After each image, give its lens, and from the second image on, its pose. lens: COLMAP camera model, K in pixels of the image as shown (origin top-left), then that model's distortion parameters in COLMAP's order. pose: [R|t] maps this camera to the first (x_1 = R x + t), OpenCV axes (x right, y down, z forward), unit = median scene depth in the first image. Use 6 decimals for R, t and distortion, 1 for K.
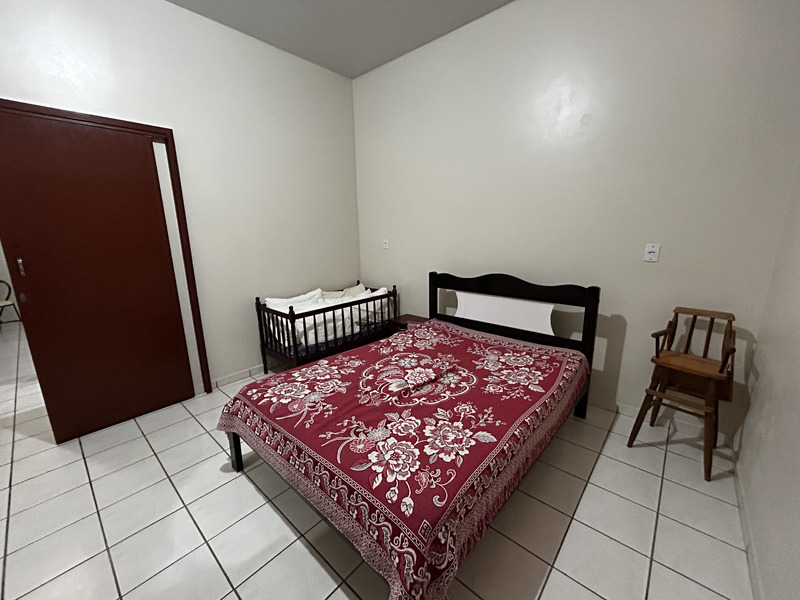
lens RADIAL K [[323.6, 0, 402.8], [0, 323.6, 297.5], [0, 0, 1]] dist [0.000914, 0.000056]
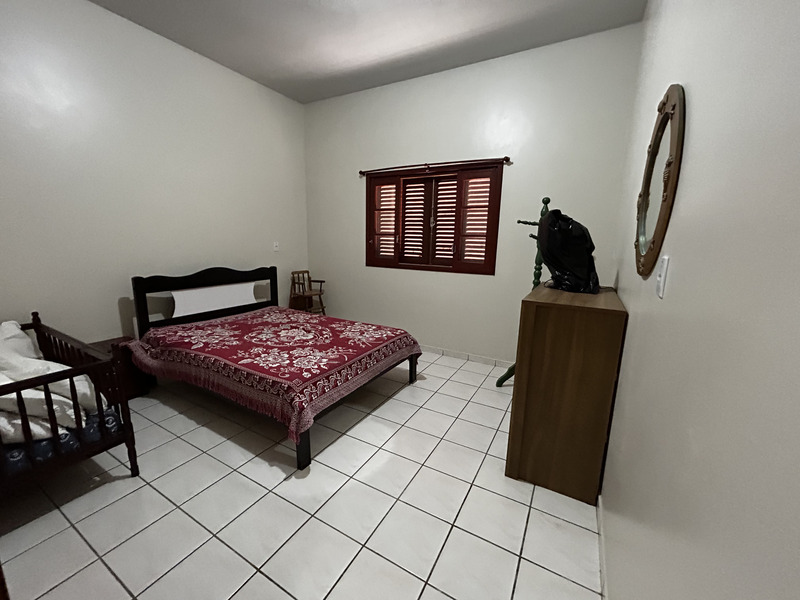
lens RADIAL K [[323.6, 0, 400.7], [0, 323.6, 286.0], [0, 0, 1]] dist [0.000914, 0.000056]
pose [[-0.205364, -0.131404, 0.969824, -1.332204], [0.186081, 0.967626, 0.170510, -0.105955], [-0.960833, 0.215482, -0.174263, 0.708217]]
